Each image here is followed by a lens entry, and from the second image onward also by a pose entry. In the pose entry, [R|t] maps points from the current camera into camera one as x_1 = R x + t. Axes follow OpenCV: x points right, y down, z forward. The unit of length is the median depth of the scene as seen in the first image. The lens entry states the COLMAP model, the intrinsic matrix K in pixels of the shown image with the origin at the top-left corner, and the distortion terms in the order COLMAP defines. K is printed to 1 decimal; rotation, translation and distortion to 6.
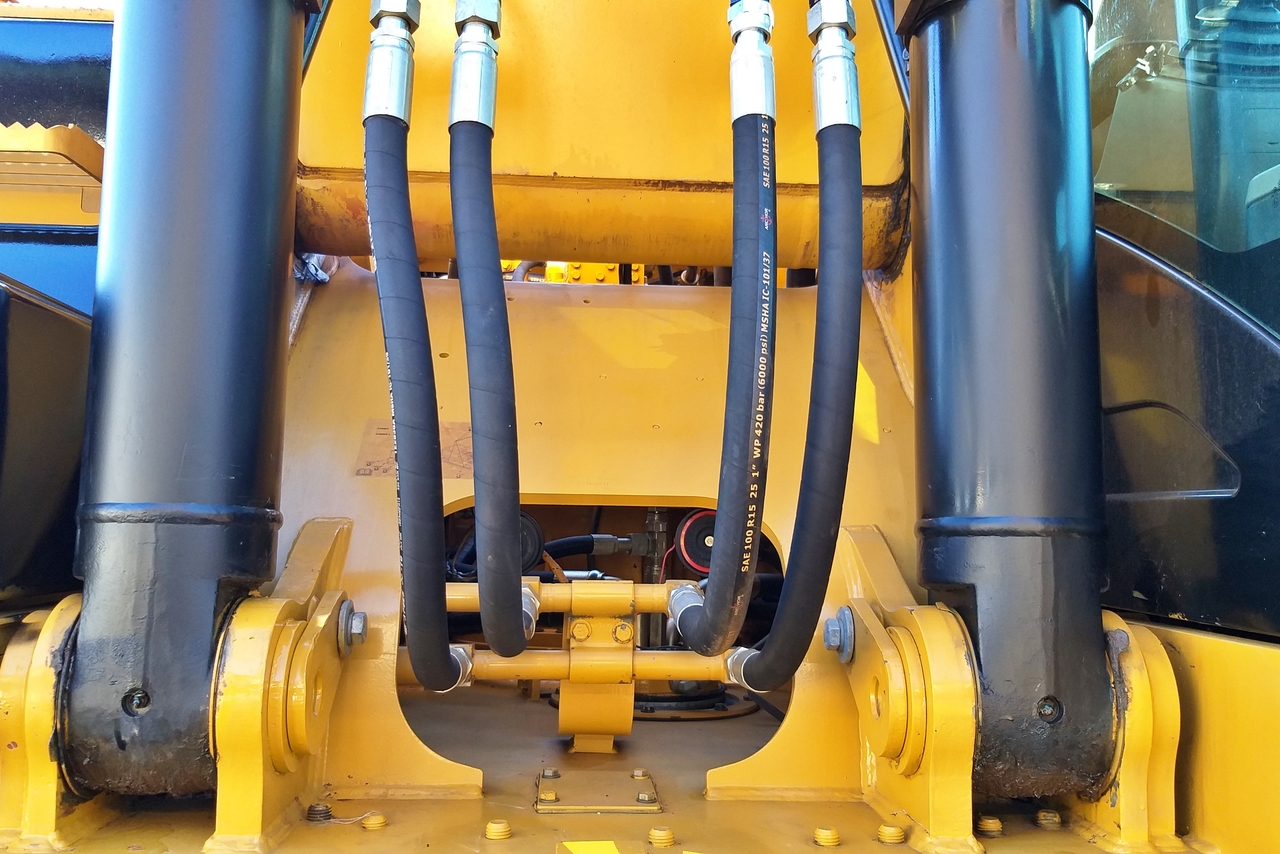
lens RADIAL K [[1185.0, 0, 639.2], [0, 1185.0, 418.0], [0, 0, 1]] dist [0.057668, -0.113489]
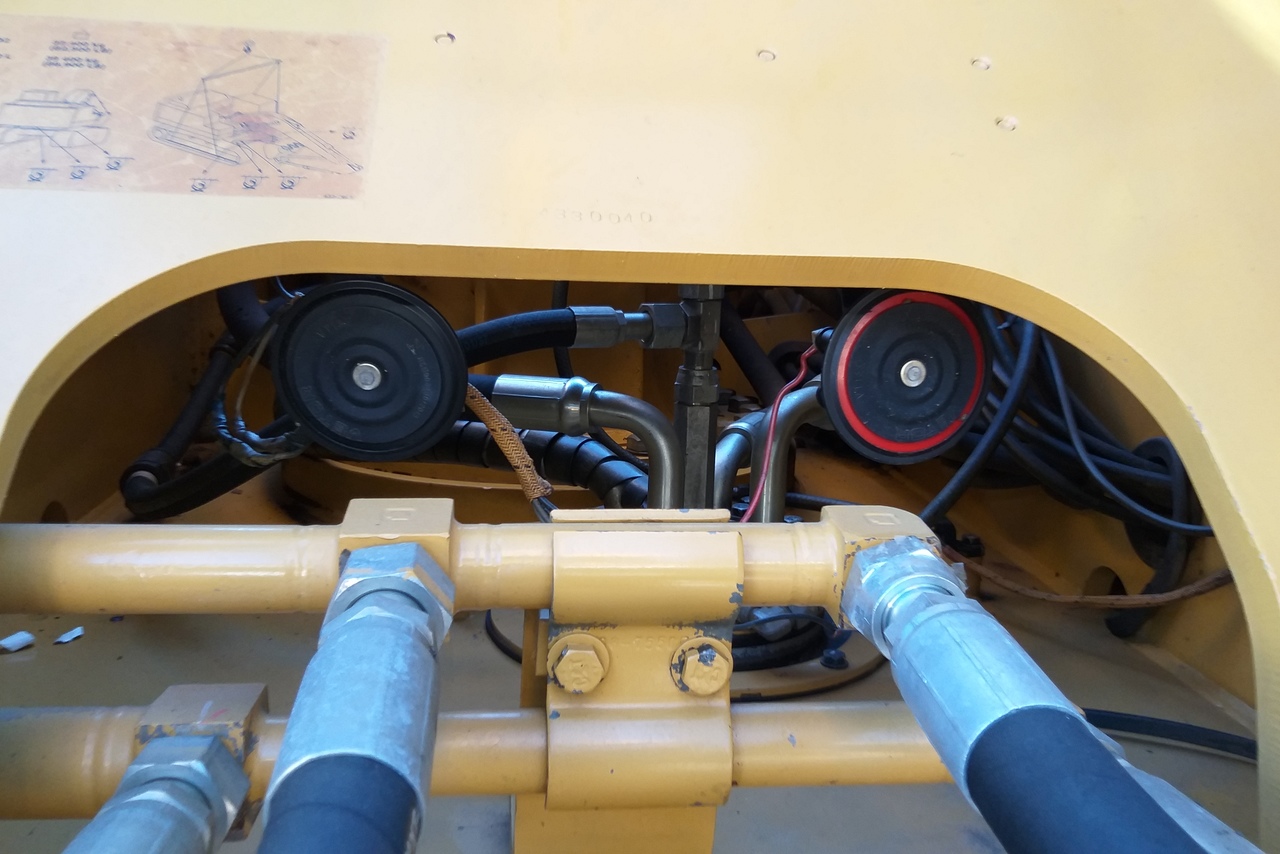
lens RADIAL K [[1185.0, 0, 639.2], [0, 1185.0, 418.0], [0, 0, 1]] dist [0.057668, -0.113489]
pose [[0.998643, 0.005290, 0.051815, -0.049644], [-0.018007, 0.968549, 0.248169, 0.028501], [-0.048873, -0.248765, 0.967330, 0.689068]]
